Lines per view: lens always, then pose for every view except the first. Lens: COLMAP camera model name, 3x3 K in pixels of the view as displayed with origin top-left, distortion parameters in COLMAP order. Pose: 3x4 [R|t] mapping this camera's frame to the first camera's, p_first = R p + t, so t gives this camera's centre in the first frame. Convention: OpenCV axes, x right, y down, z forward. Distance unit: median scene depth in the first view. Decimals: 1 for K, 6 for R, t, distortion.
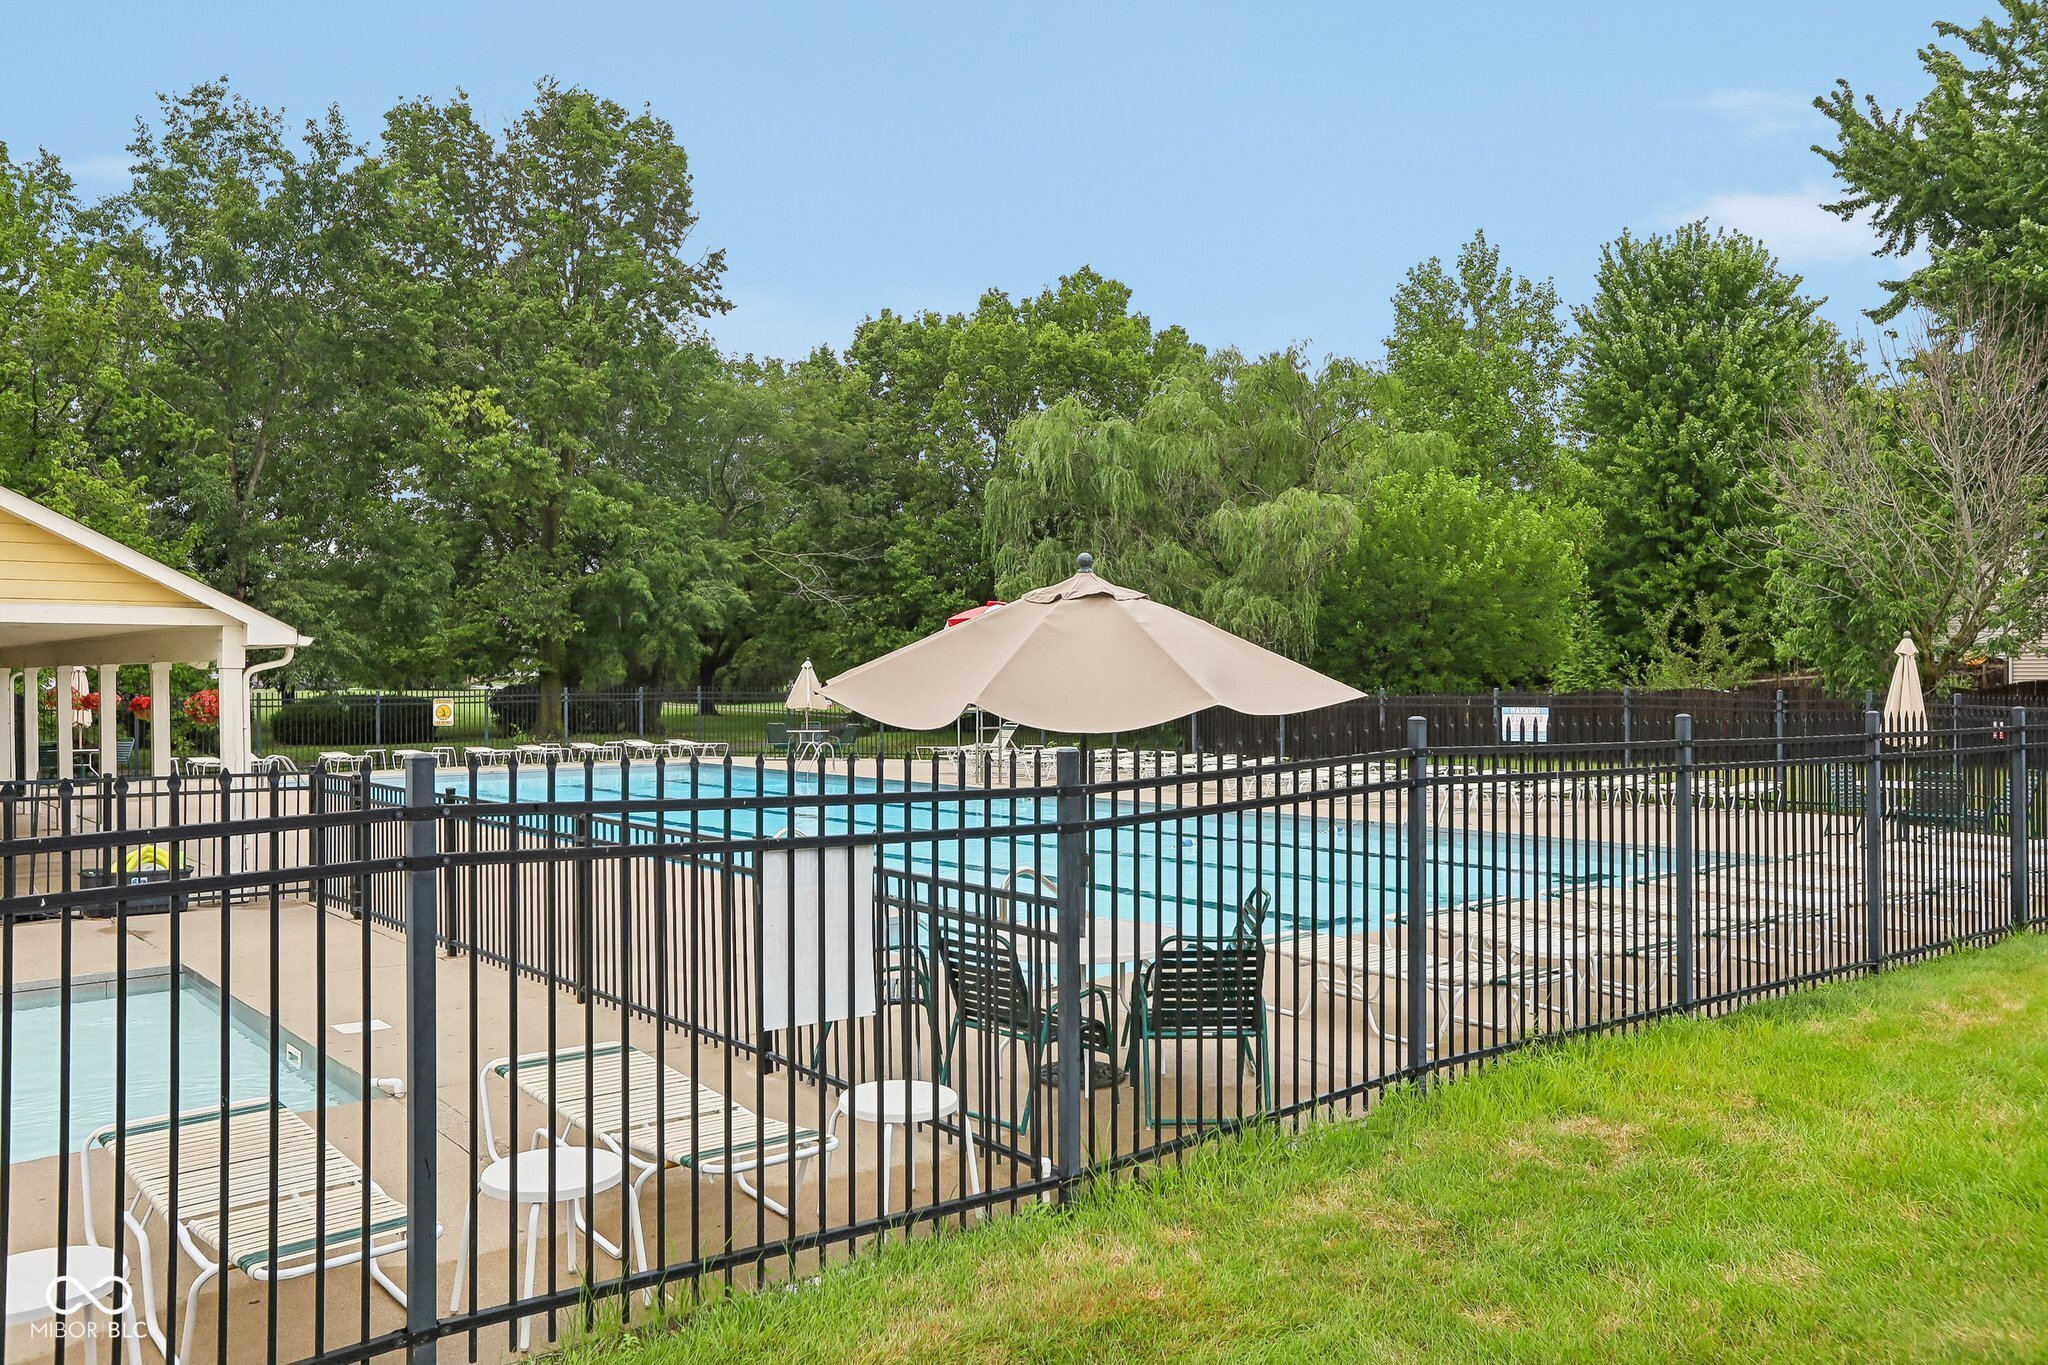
lens RADIAL K [[1635.4, 0, 1021.1], [0, 1635.4, 603.9], [0, 0, 1]] dist [0.087135, 0.005128]
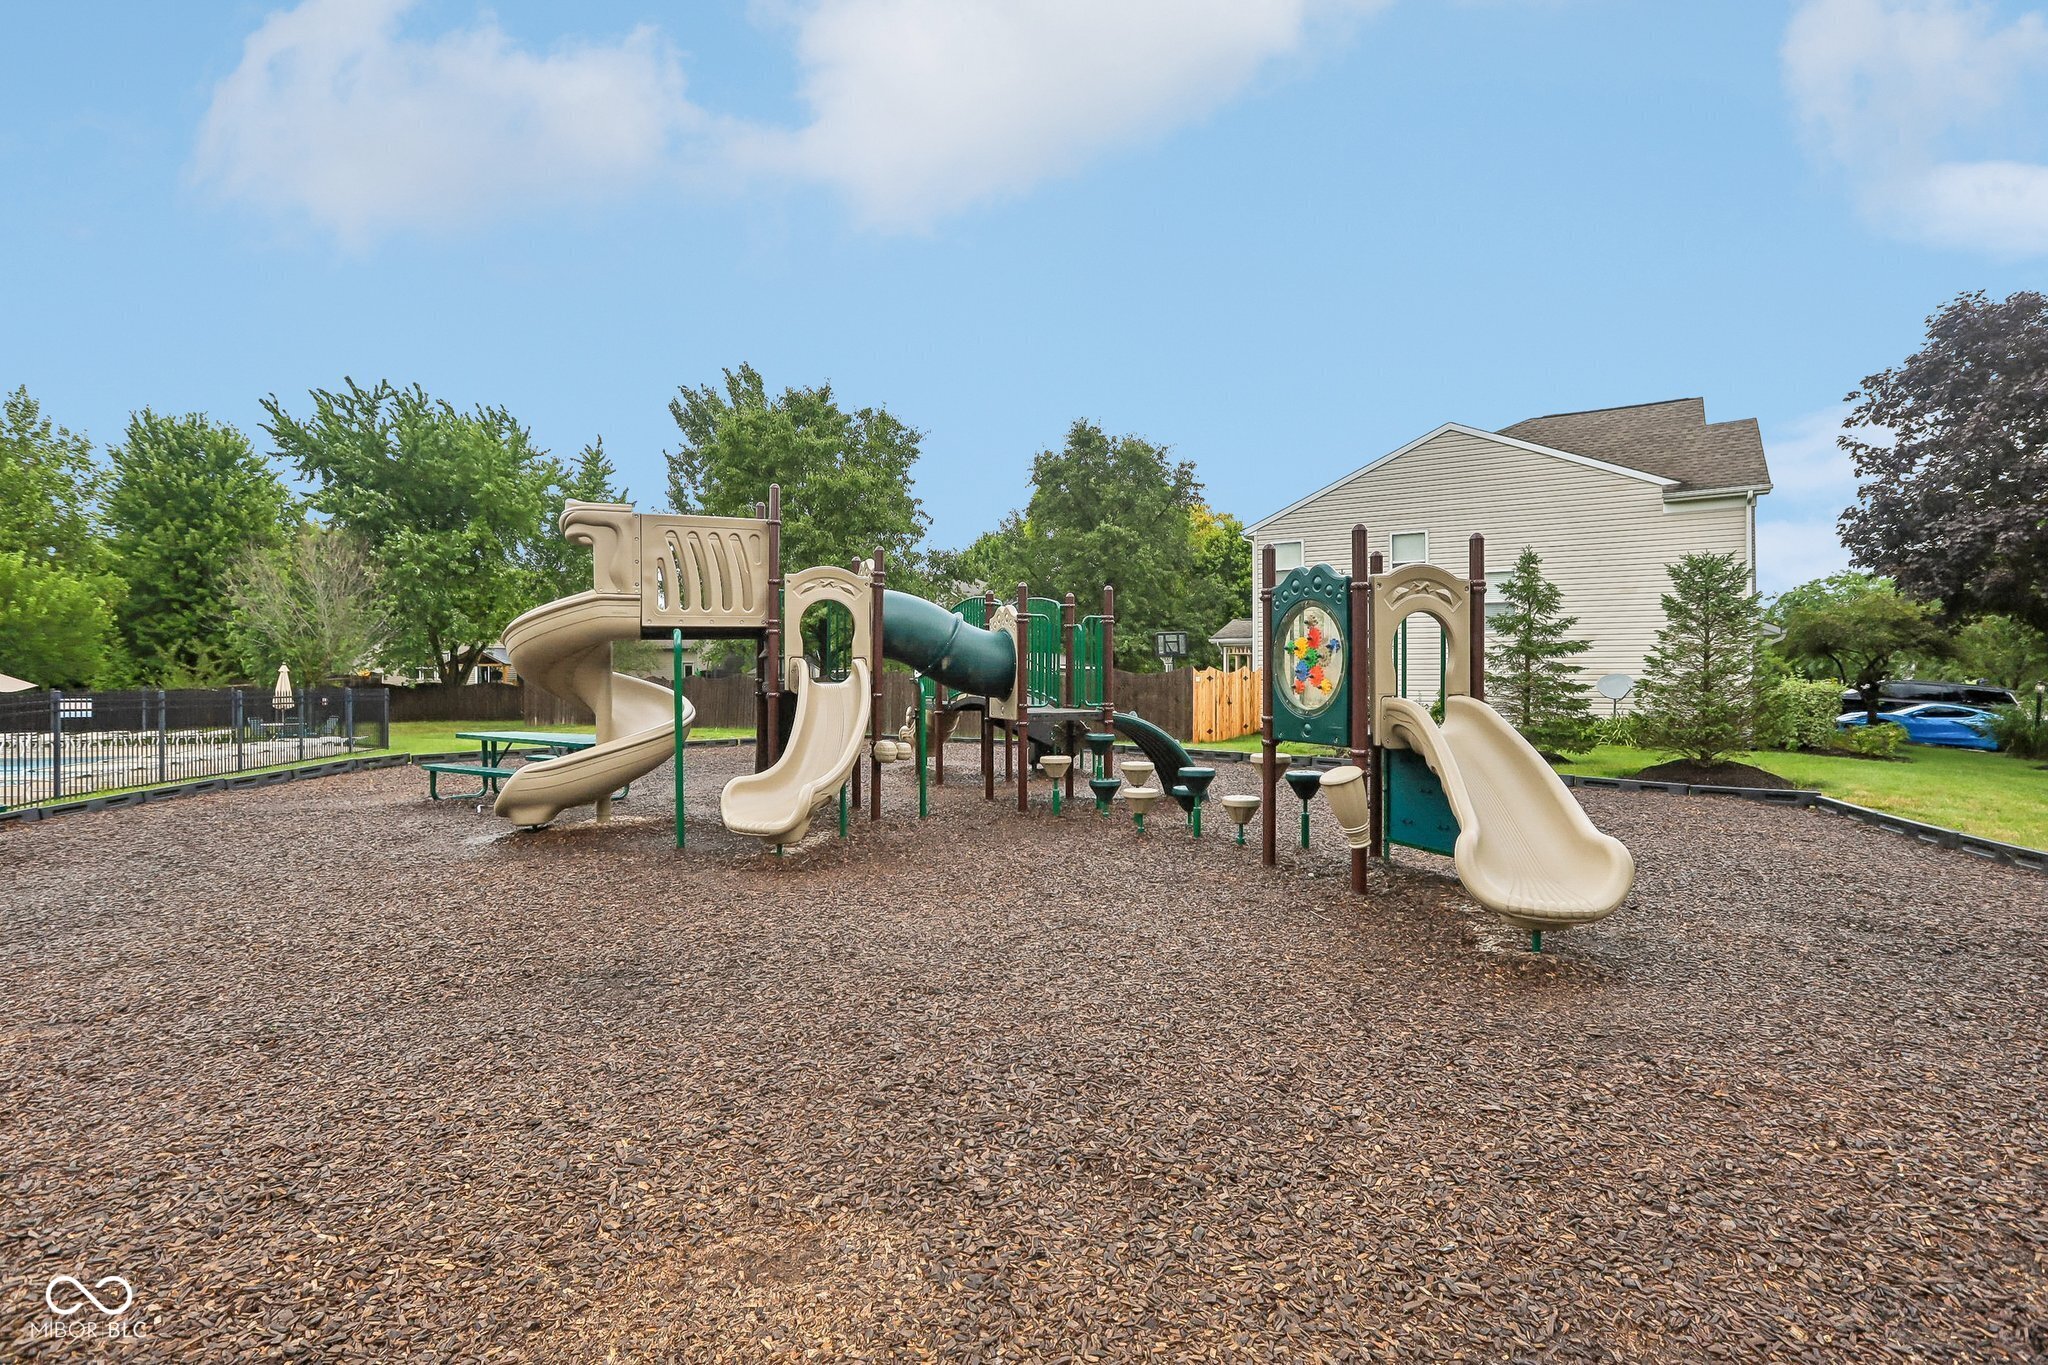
lens RADIAL K [[934.6, 0, 1024.0], [0, 934.6, 682.5], [0, 0, 1]] dist [-0.009112, 0.000532]
pose [[0.448635, -0.002678, 0.893711, -0.065505], [-0.036990, 0.999083, 0.021563, -0.008424], [-0.892949, -0.042732, 0.448124, -0.190426]]
